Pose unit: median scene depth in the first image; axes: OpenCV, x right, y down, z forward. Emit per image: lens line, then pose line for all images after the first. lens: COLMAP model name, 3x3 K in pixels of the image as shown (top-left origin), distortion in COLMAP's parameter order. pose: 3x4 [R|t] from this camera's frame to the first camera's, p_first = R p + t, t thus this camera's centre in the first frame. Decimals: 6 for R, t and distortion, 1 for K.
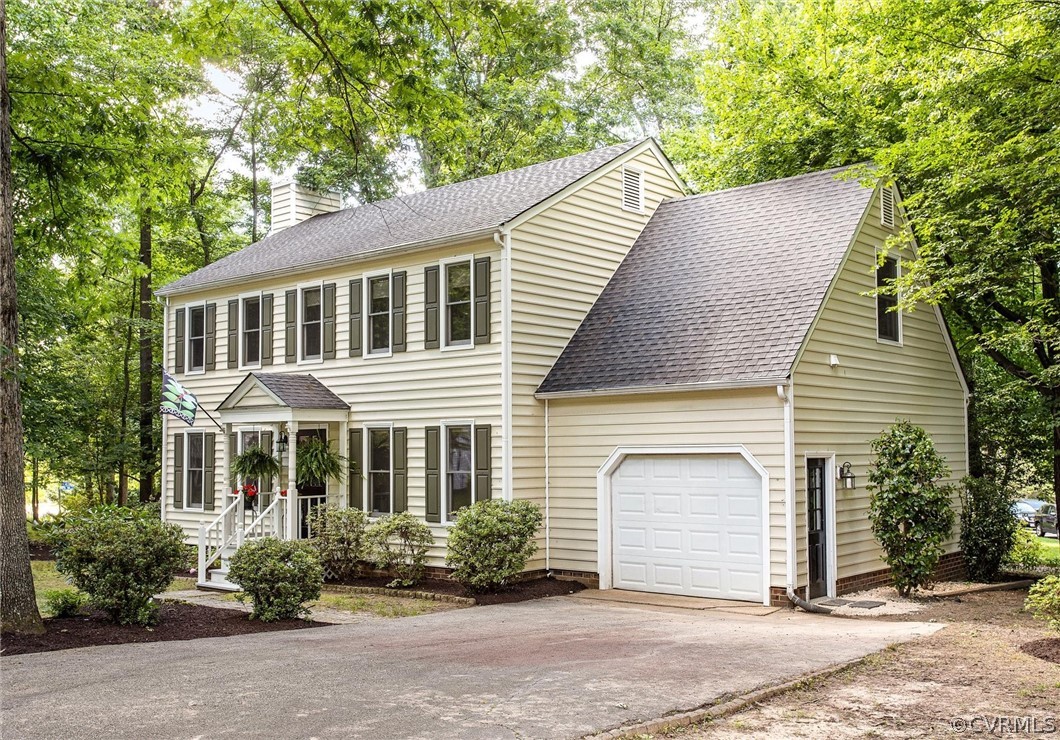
lens RADIAL K [[1076.5, 0, 529.9], [0, 1076.5, 373.4], [0, 0, 1]] dist [0.001756, 0.000000]
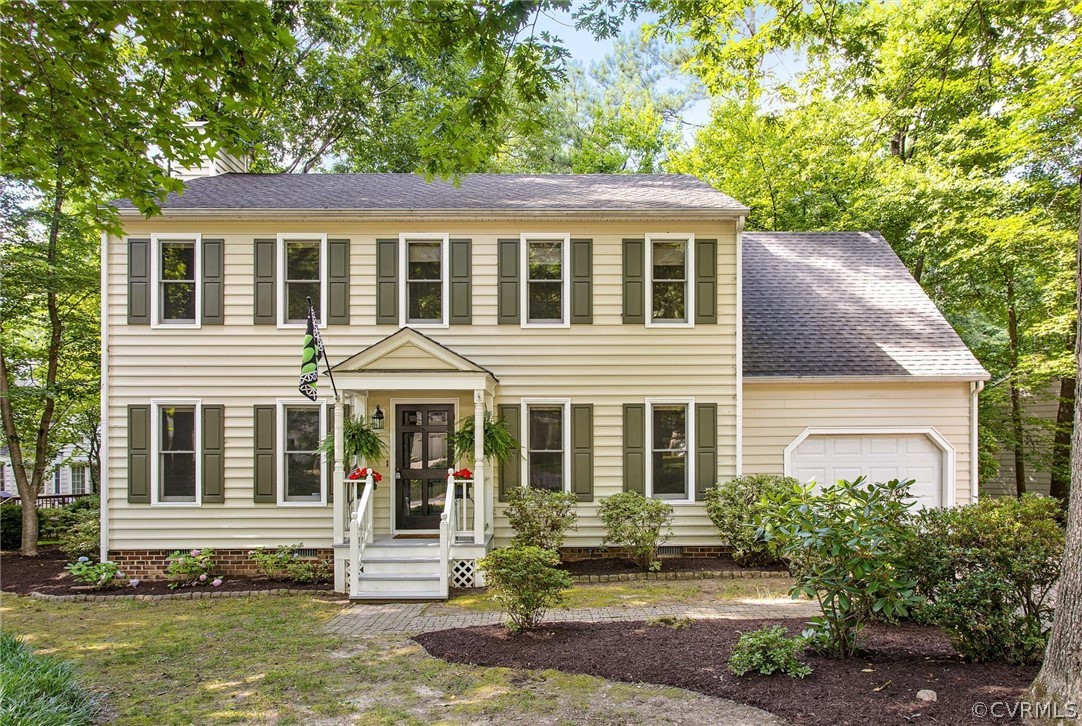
lens RADIAL K [[777.6, 0, 540.0], [0, 777.6, 405.2], [0, 0, 1]] dist [0.009027, 0.001205]
pose [[0.754264, 0.027658, 0.655989, -0.526964], [-0.050832, 0.998573, 0.016345, 0.036780], [-0.654601, -0.045674, 0.754594, 0.451684]]
